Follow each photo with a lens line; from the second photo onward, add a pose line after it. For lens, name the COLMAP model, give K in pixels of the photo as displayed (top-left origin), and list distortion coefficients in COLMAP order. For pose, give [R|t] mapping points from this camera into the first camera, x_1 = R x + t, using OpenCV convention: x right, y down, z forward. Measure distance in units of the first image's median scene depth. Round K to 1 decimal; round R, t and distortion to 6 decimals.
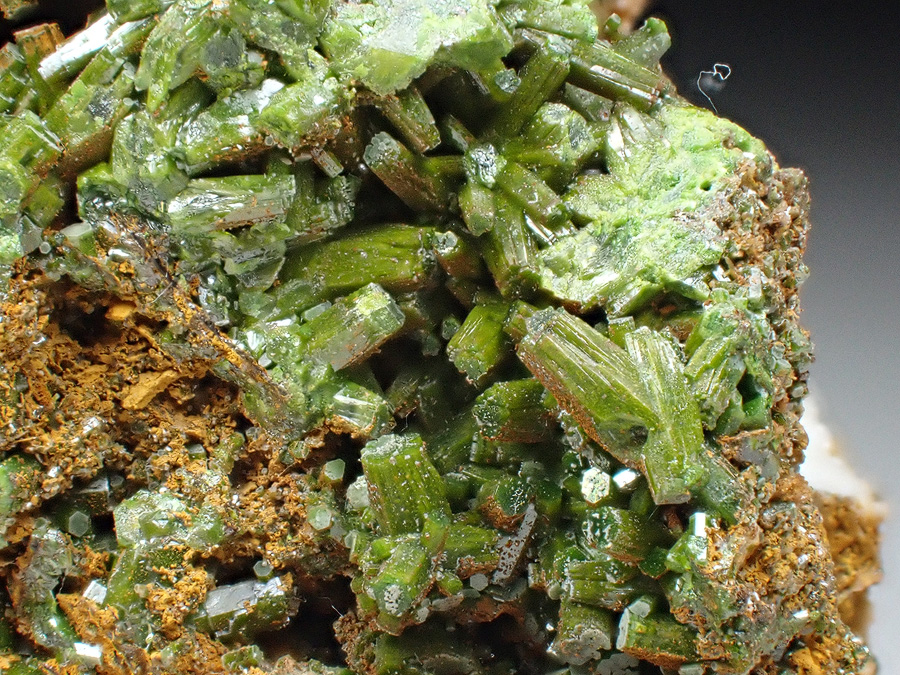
lens RADIAL K [[2619.4, 0, 449.6], [0, 2619.4, 338.9], [0, 0, 1]] dist [0.112846, 0.000000]
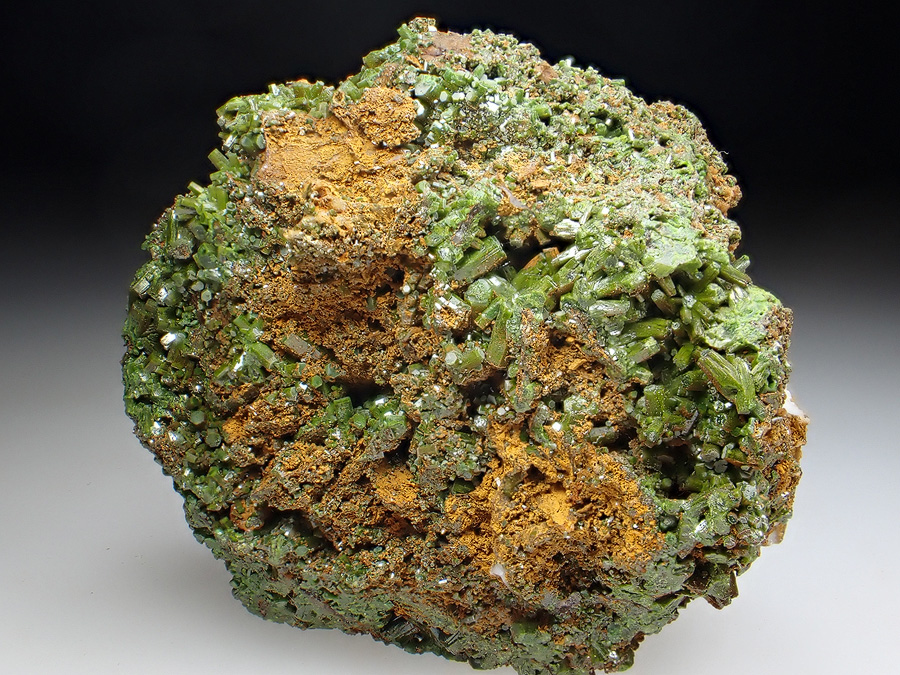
lens RADIAL K [[1121.6, 0, 453.2], [0, 1121.6, 332.2], [0, 0, 1]] dist [0.011173, 0.000000]
pose [[0.990137, 0.075898, -0.117762, -0.106884], [-0.074915, 0.997108, 0.012761, -0.025905], [0.118390, -0.003813, 0.992960, -0.374685]]
